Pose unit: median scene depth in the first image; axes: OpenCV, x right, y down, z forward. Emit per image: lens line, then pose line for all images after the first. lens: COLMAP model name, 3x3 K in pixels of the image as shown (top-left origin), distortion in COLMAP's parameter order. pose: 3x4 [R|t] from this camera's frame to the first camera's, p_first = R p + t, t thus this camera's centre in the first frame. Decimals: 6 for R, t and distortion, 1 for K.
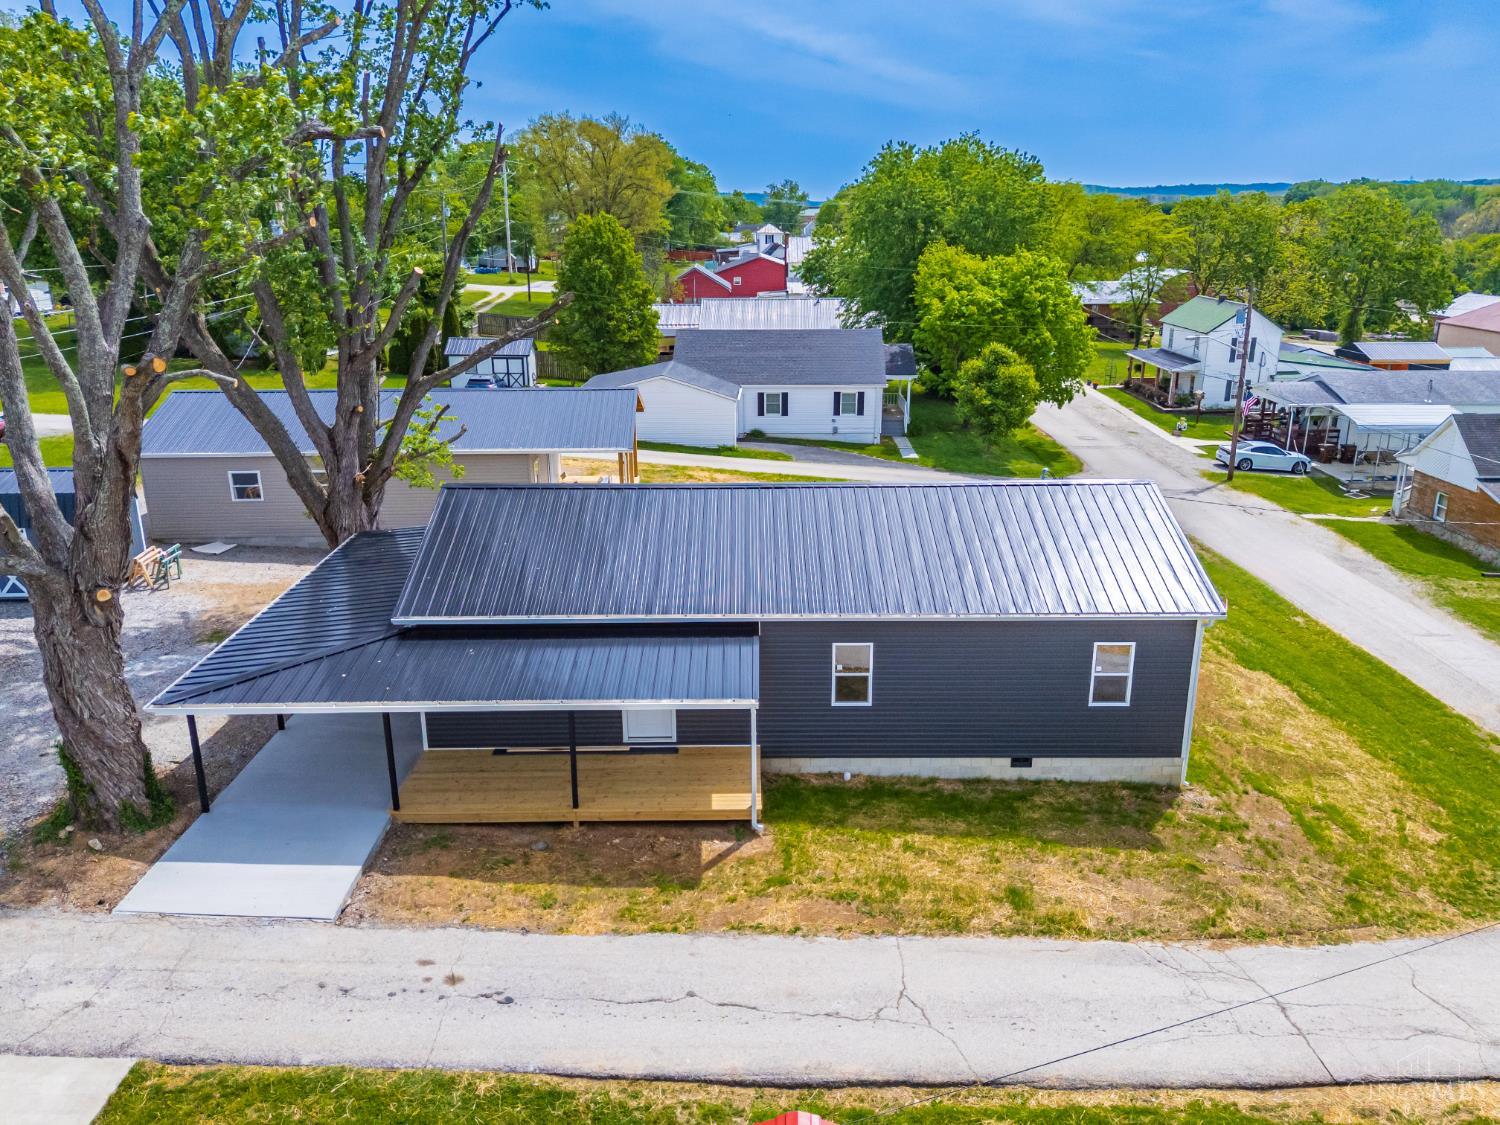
lens RADIAL K [[1092.9, 0, 750.0], [0, 1092.9, 562.5], [0, 0, 1]] dist [0.070776, -0.067453]
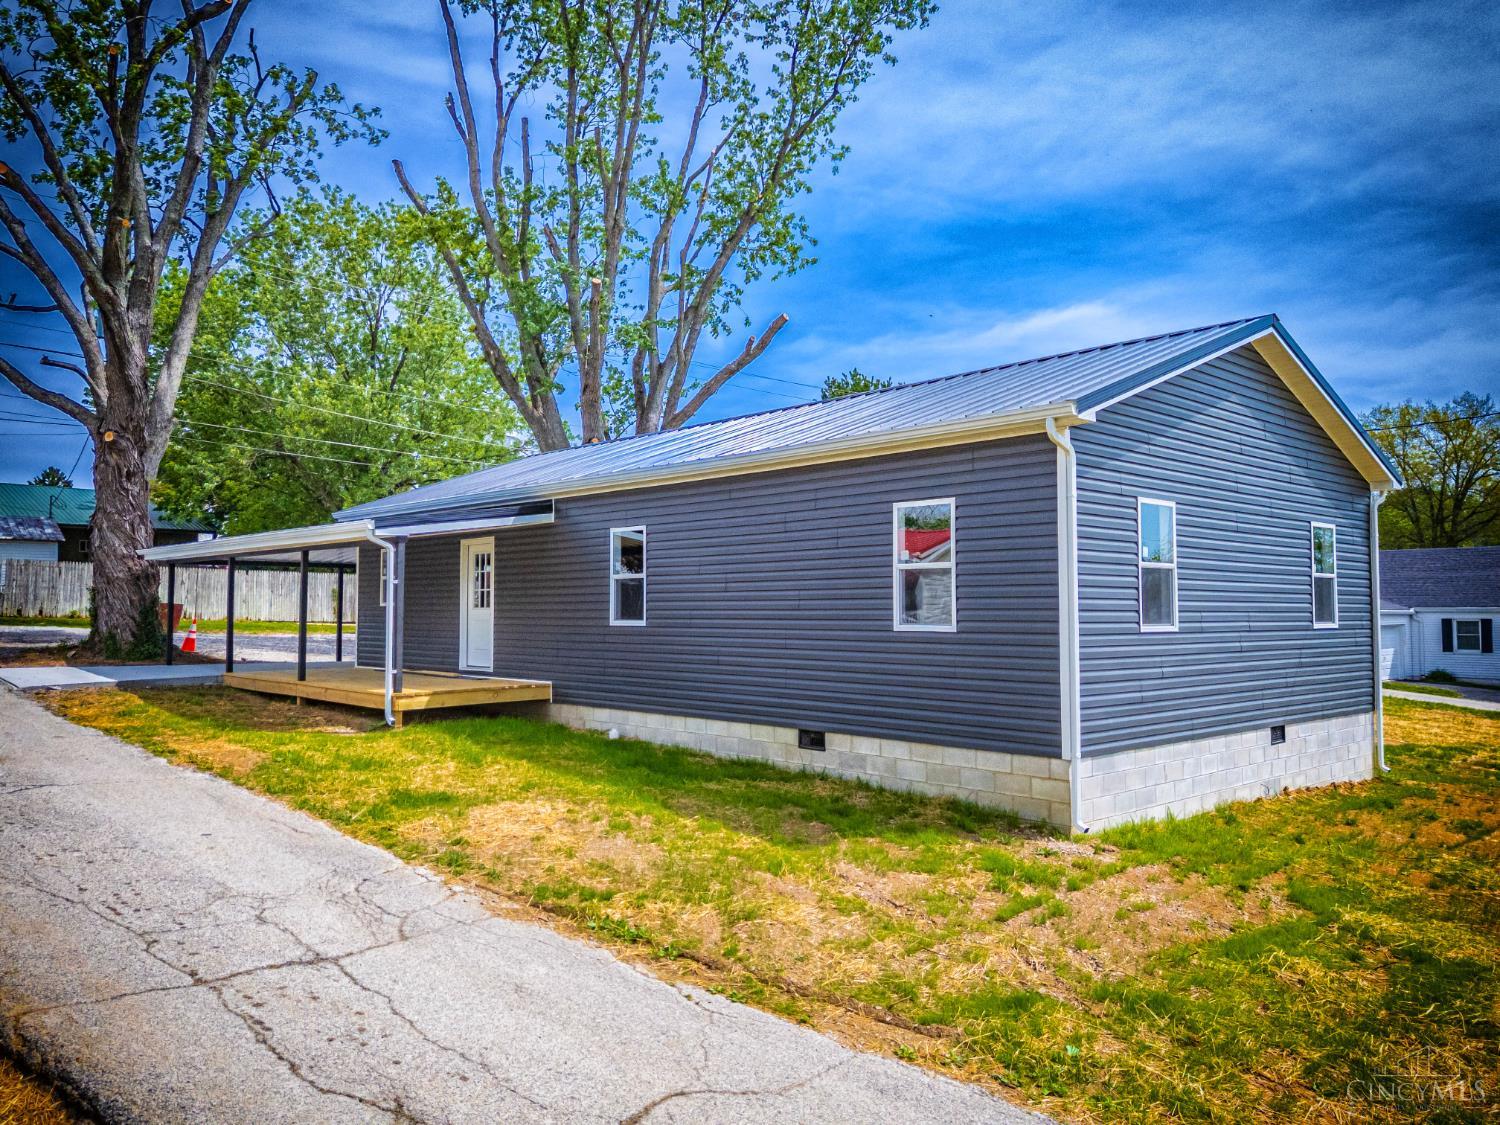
lens RADIAL K [[1092.9, 0, 750.0], [0, 1092.9, 562.5], [0, 0, 1]] dist [0.070776, -0.067453]
pose [[0.674278, -0.033915, -0.737698, 0.658974], [-0.225060, 0.941986, -0.249019, 0.250037], [0.703347, 0.333934, 0.627528, 0.618586]]
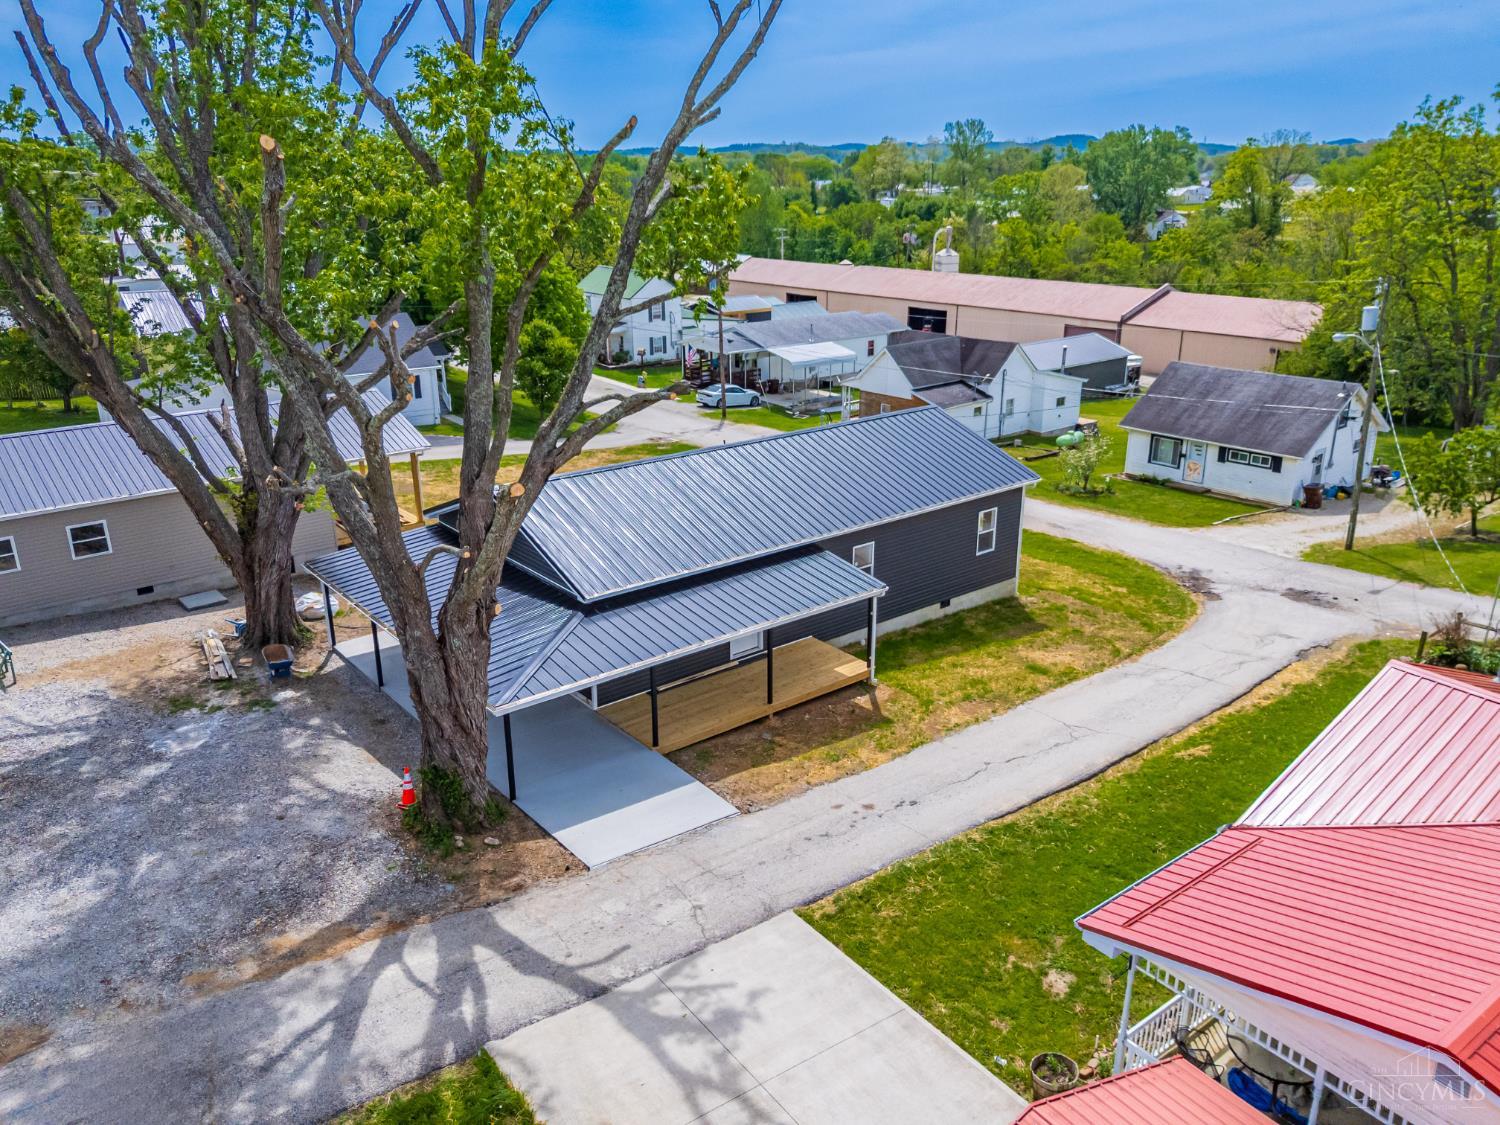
lens RADIAL K [[1092.9, 0, 750.0], [0, 1092.9, 562.5], [0, 0, 1]] dist [0.070776, -0.067453]
pose [[0.789209, -0.206275, 0.578446, -0.809612], [0.189942, 0.977707, 0.089503, -0.052190], [-0.584013, 0.039234, 0.810795, -0.027010]]
